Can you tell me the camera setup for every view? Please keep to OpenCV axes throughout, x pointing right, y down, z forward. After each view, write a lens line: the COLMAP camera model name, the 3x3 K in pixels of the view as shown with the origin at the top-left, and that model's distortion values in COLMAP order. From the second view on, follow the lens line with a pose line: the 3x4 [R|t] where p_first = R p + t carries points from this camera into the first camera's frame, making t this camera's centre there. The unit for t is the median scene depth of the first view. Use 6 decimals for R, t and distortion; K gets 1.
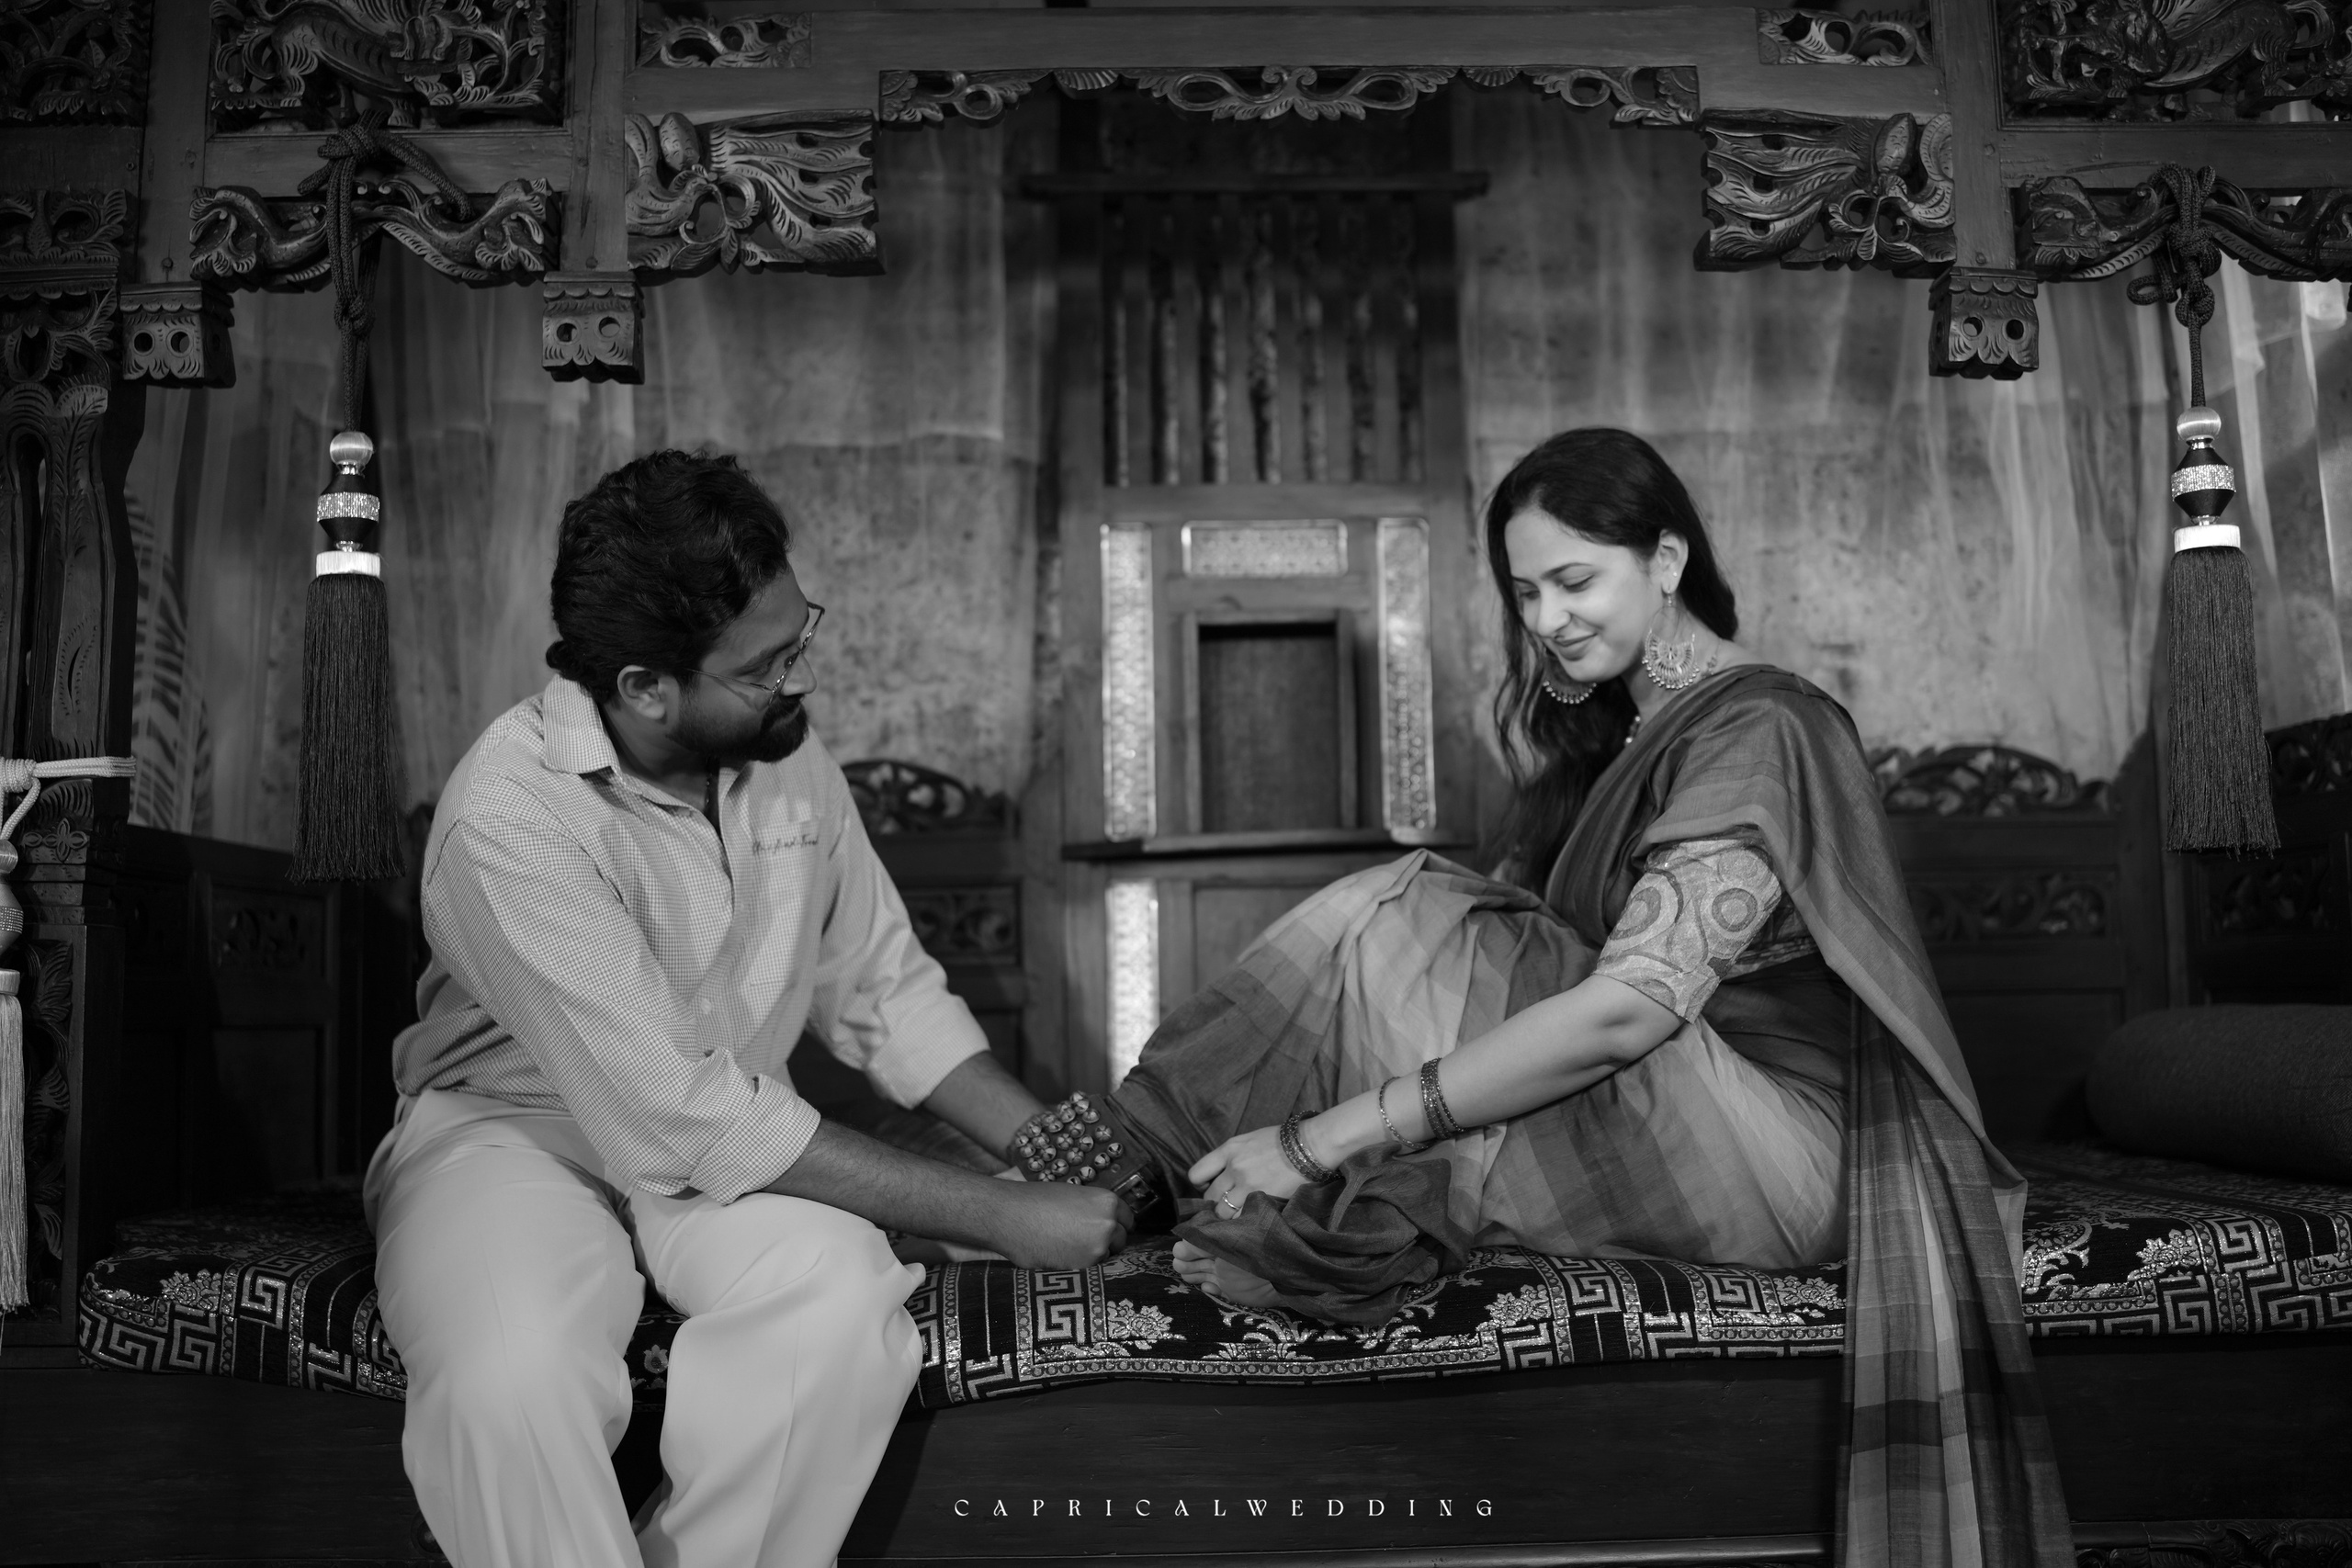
lens RADIAL K [[2413.7, 0, 1176.0], [0, 2413.7, 784.0], [0, 0, 1]] dist [-0.126114, -0.006452]
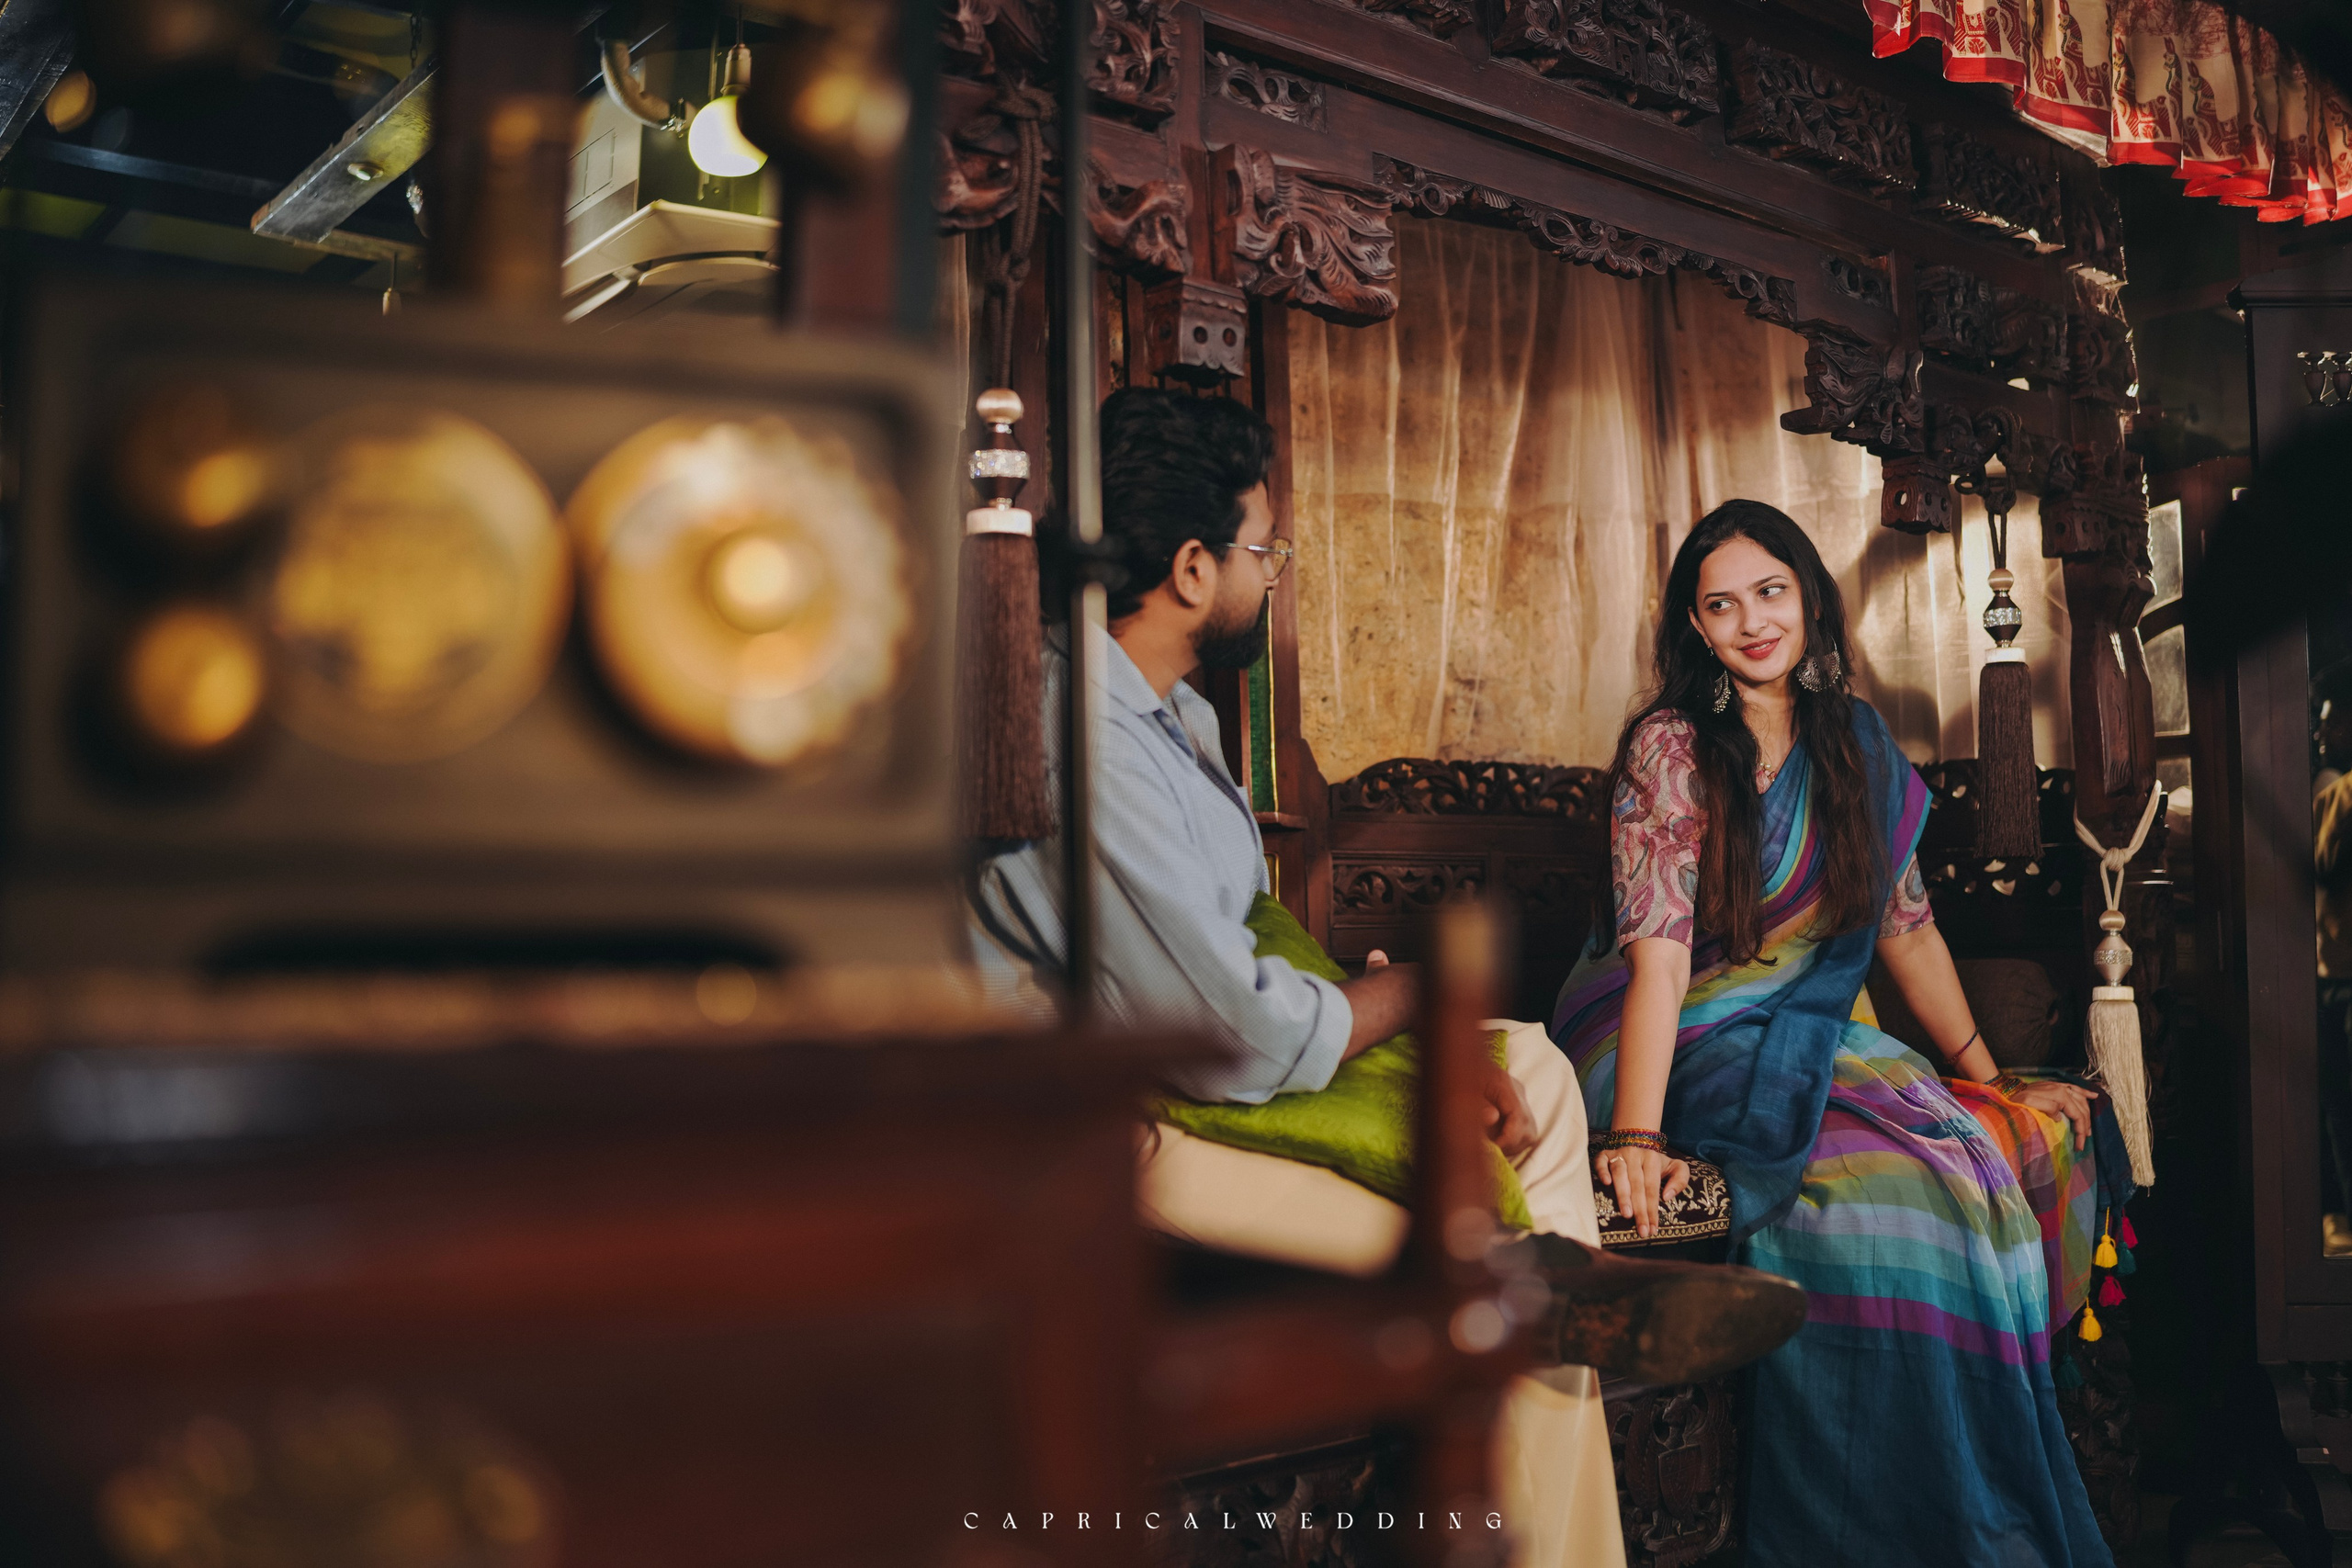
lens RADIAL K [[2355.5, 0, 1176.0], [0, 2355.5, 784.0], [0, 0, 1]] dist [-0.092509, 0.004605]
pose [[0.767046, 0.051294, 0.639538, -0.927644], [-0.062122, 0.998053, -0.005540, 0.020326], [-0.638577, -0.035480, 0.768739, 0.178739]]
